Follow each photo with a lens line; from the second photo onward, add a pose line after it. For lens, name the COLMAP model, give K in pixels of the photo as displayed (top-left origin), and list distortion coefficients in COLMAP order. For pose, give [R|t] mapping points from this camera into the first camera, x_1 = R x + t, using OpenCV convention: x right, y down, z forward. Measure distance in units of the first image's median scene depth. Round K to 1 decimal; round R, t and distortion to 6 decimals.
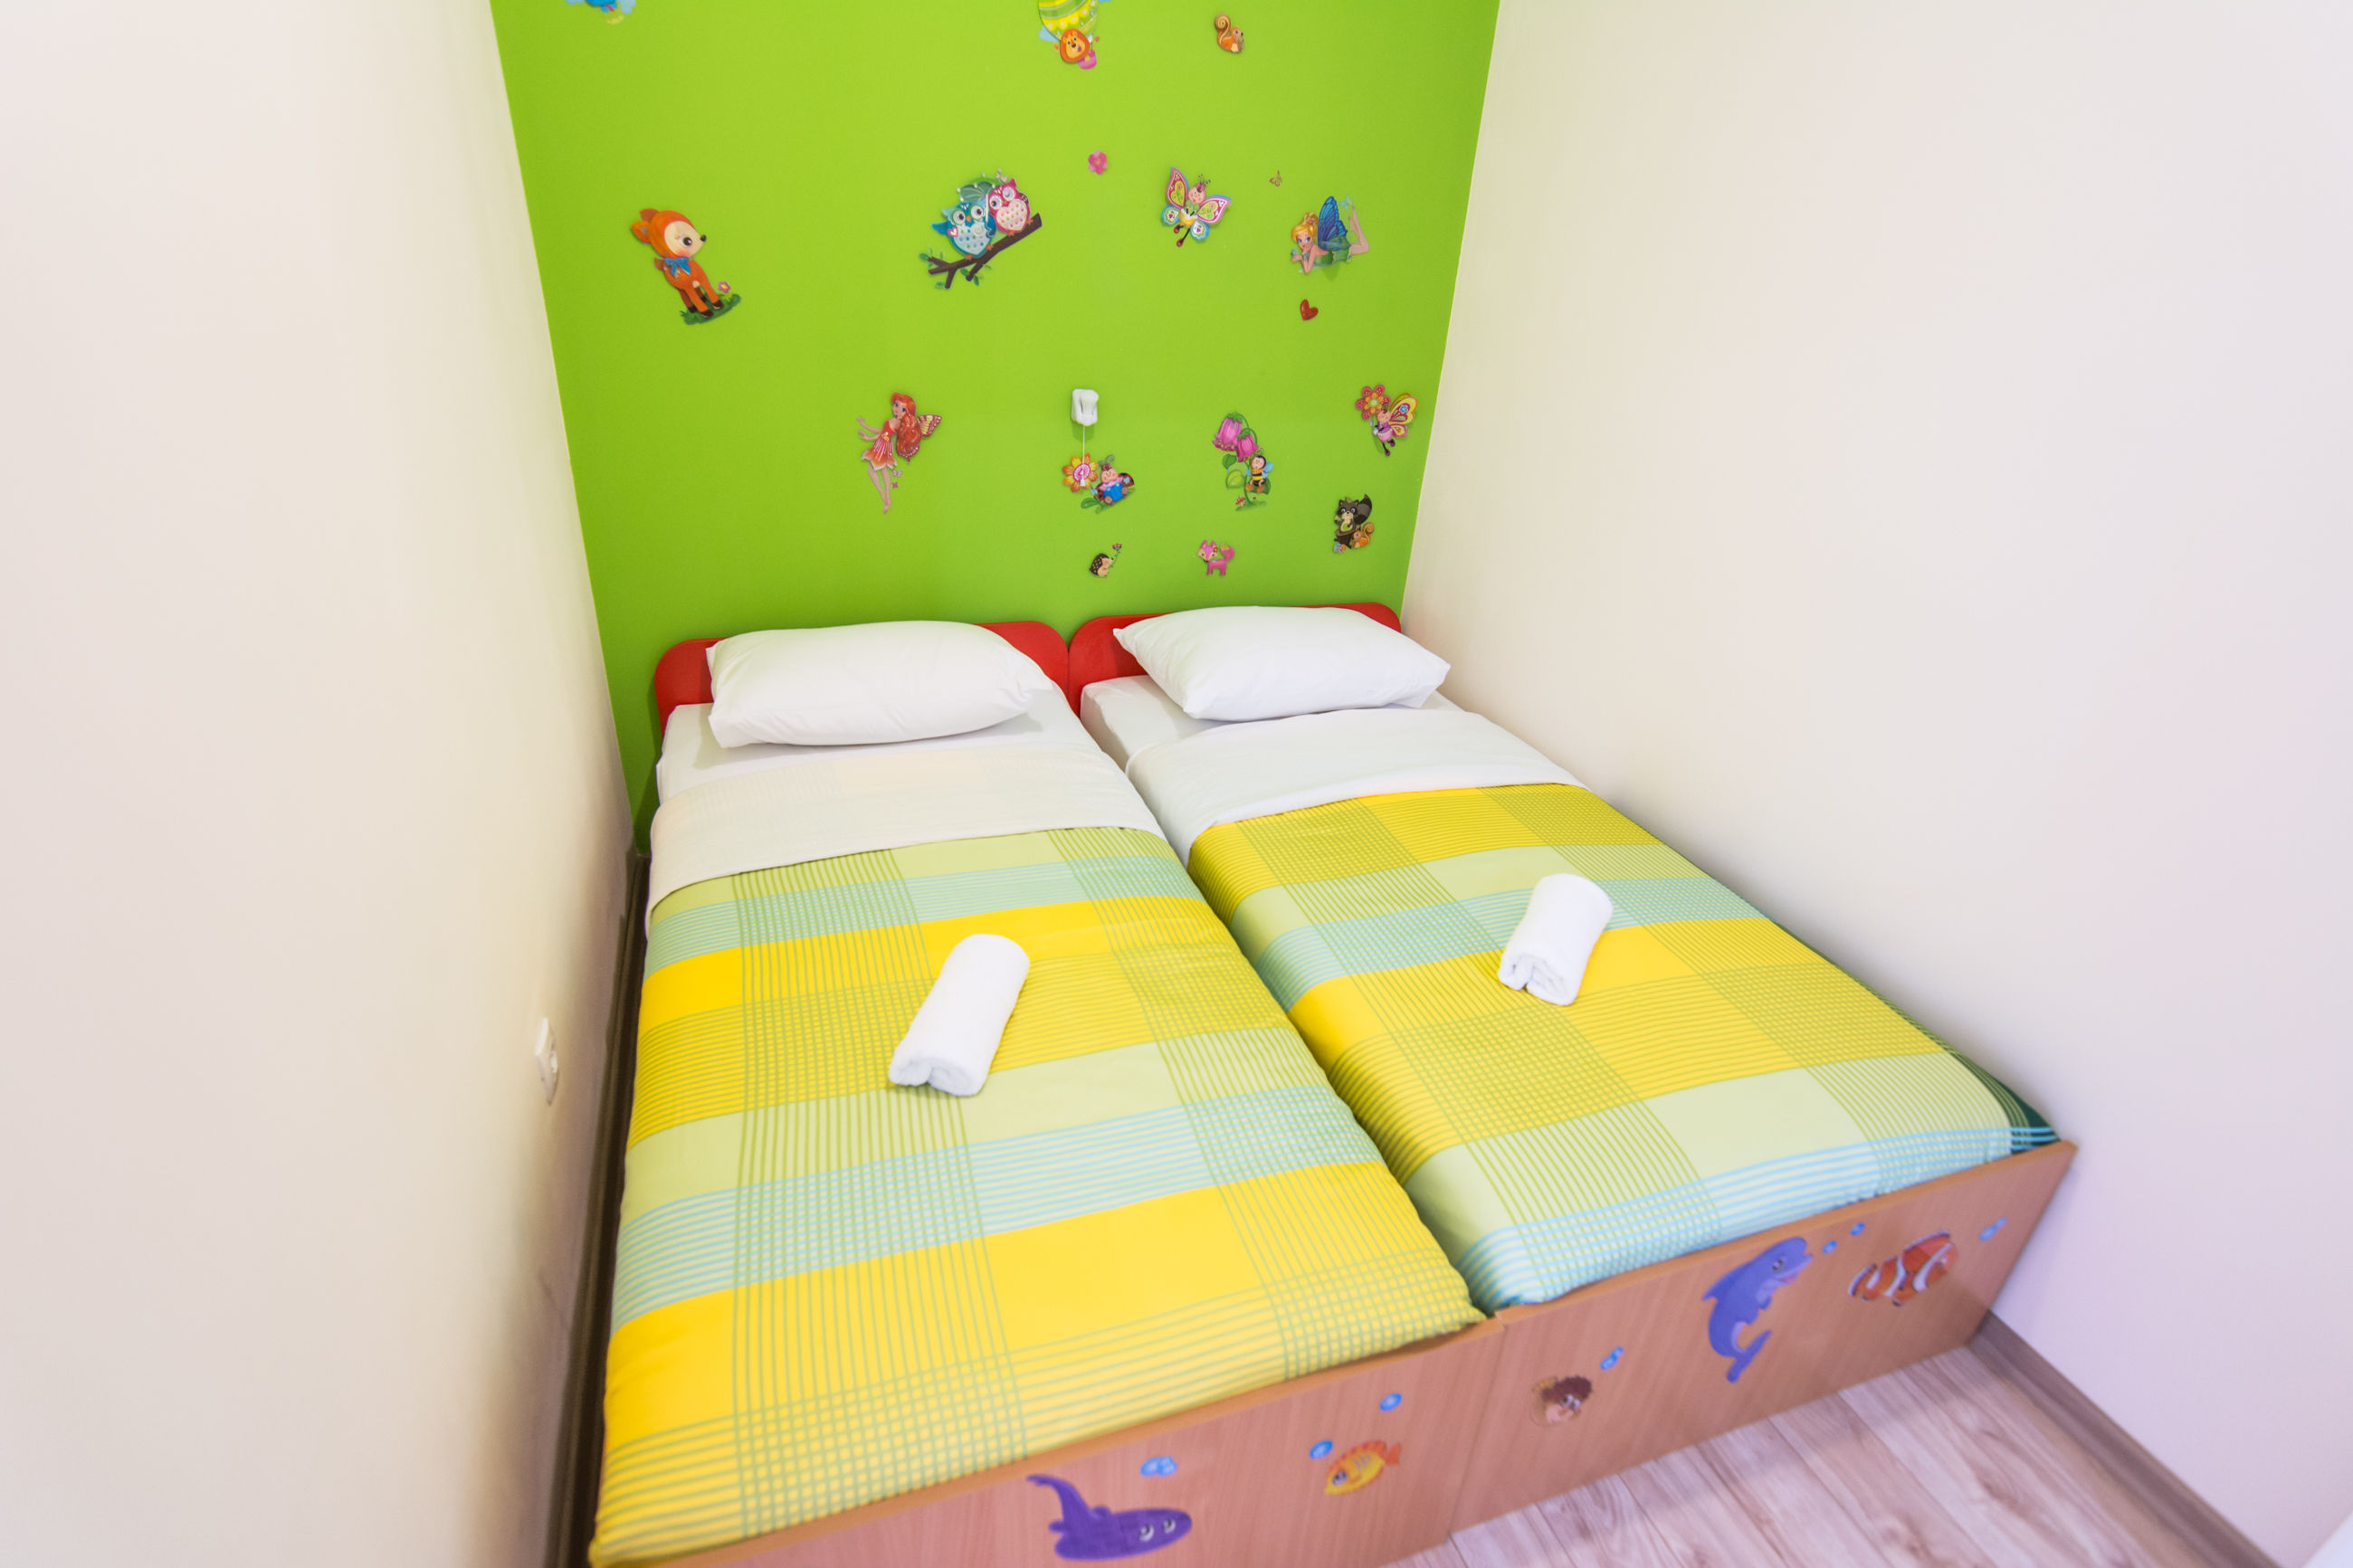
lens RADIAL K [[1126.8, 0, 1212.9], [0, 1126.8, 782.0], [0, 0, 1]] dist [0.002272, 0.000204]
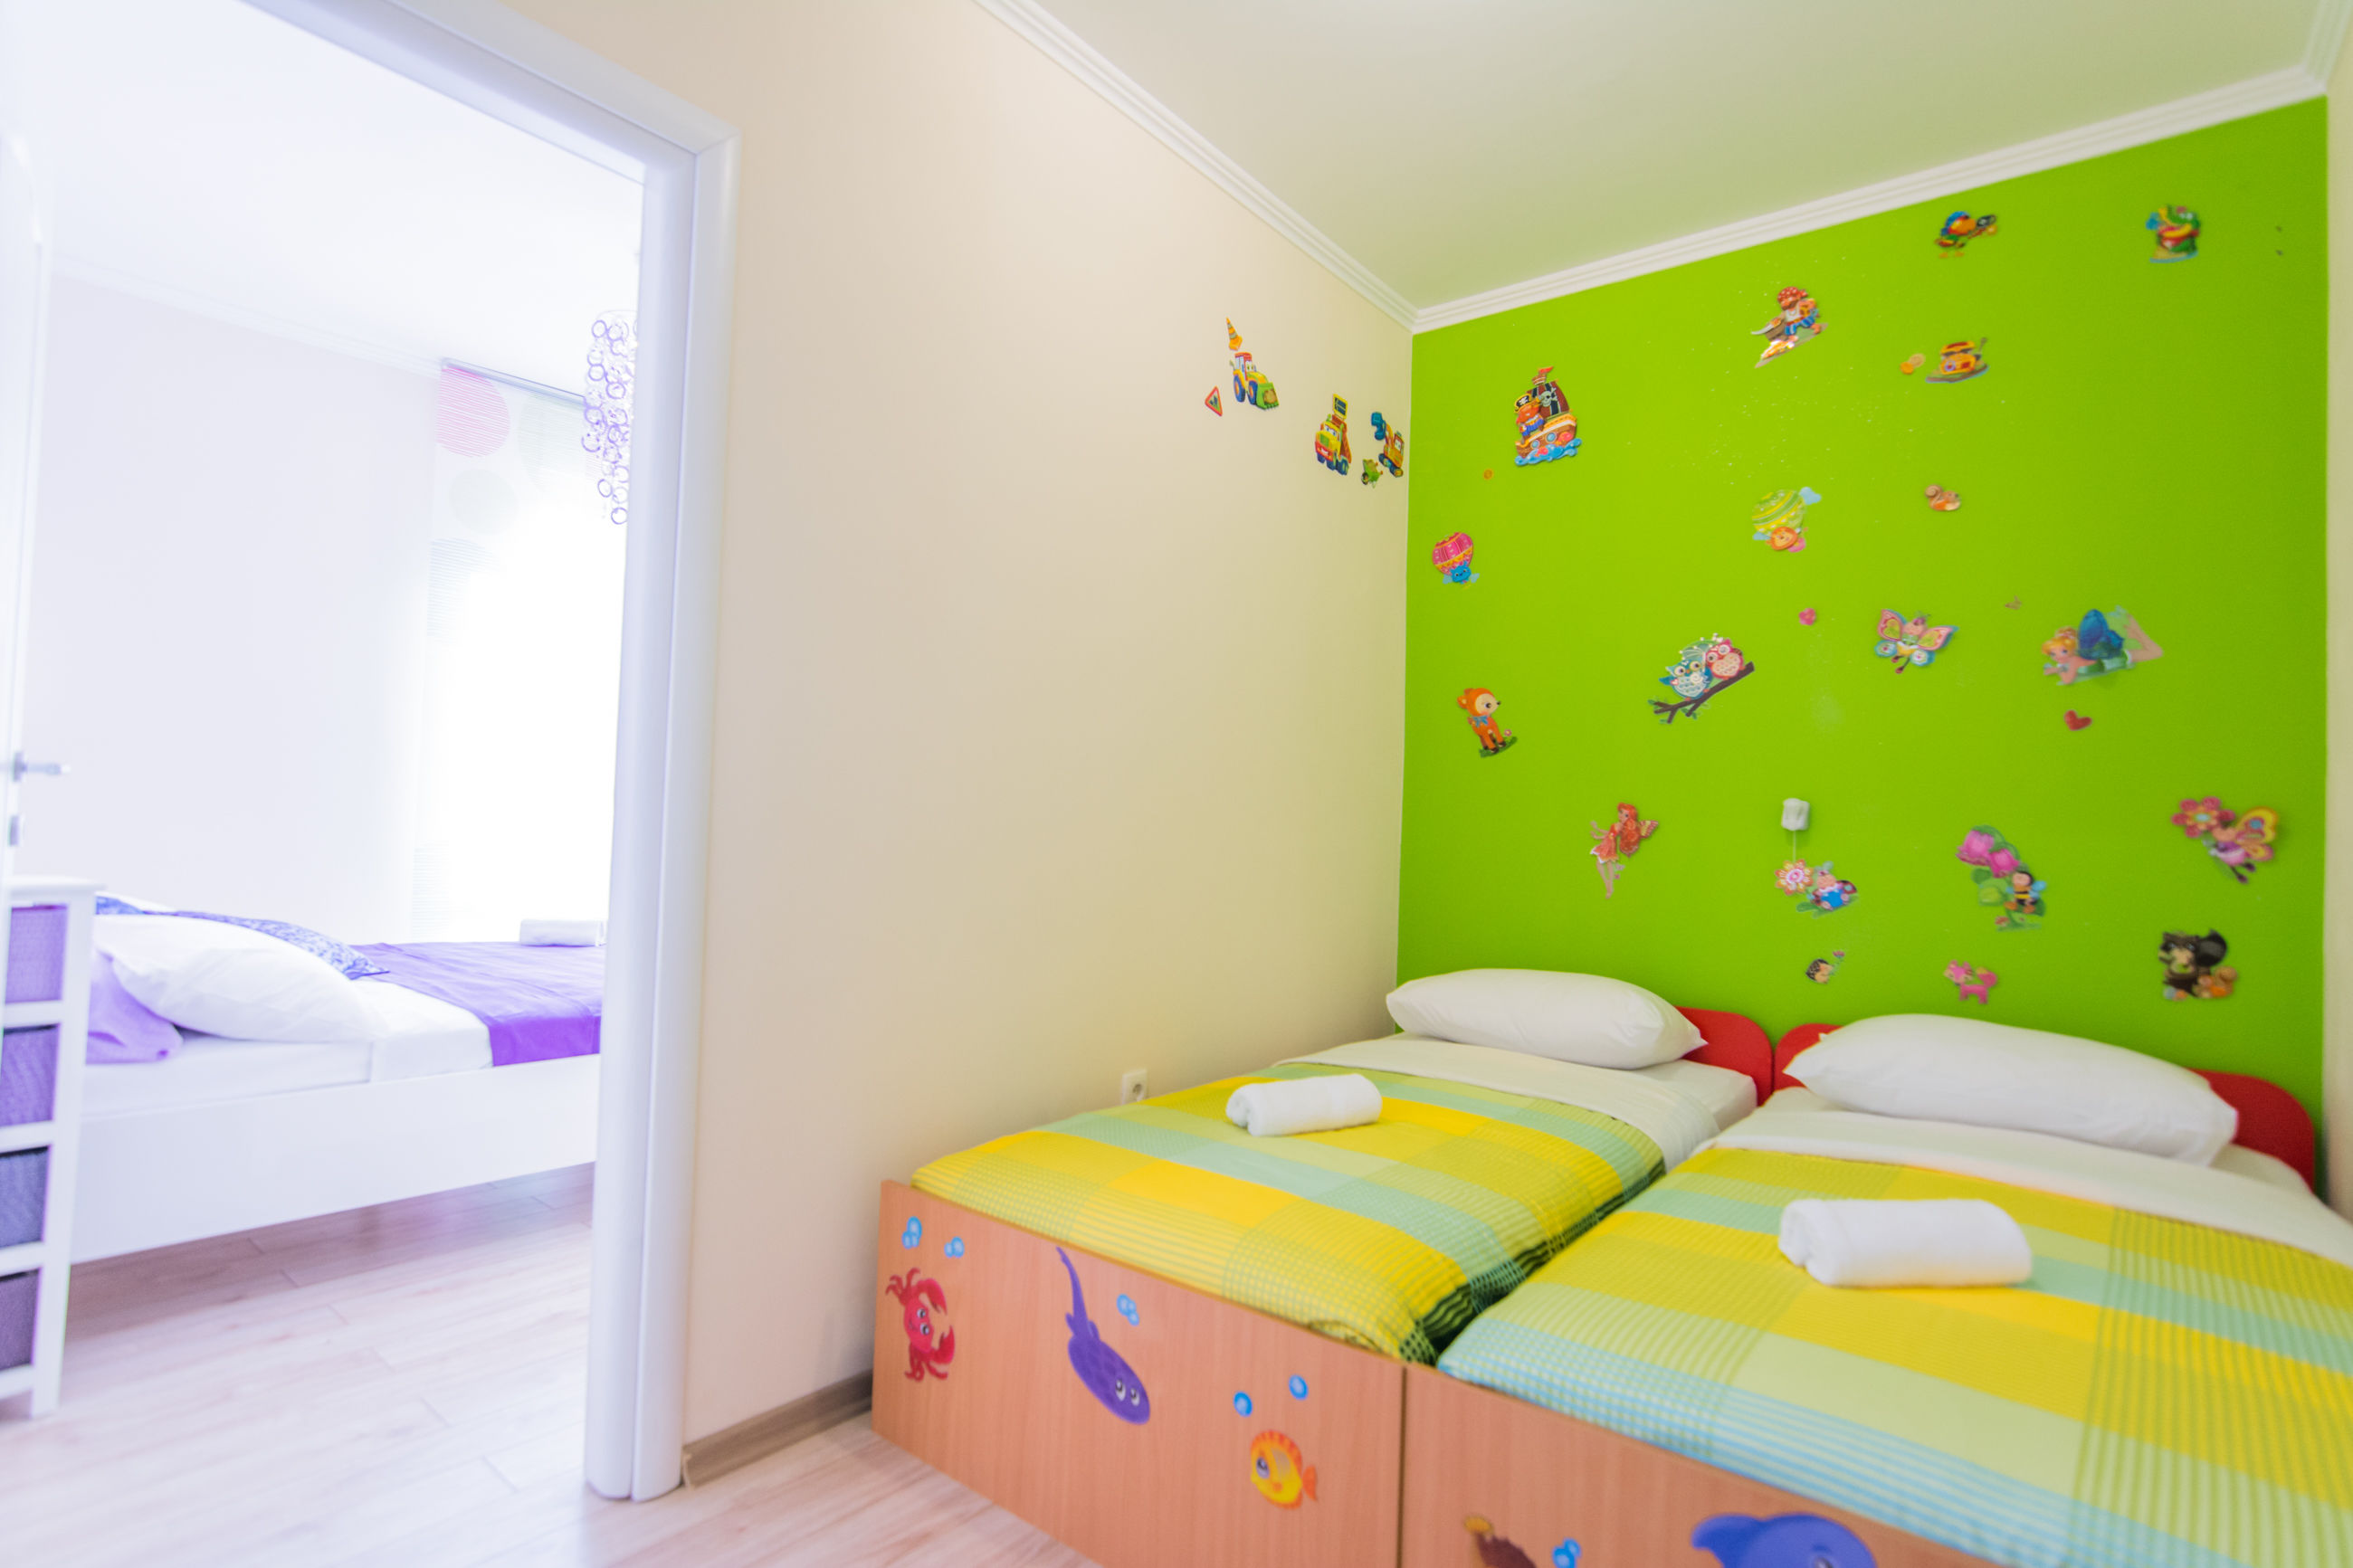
lens RADIAL K [[1126.8, 0, 1212.9], [0, 1126.8, 782.0], [0, 0, 1]] dist [0.002272, 0.000204]
pose [[0.554377, -0.071789, -0.829164, 0.493226], [-0.360165, 0.877459, -0.316776, 0.189286], [0.750298, 0.474250, 0.460587, 0.070171]]
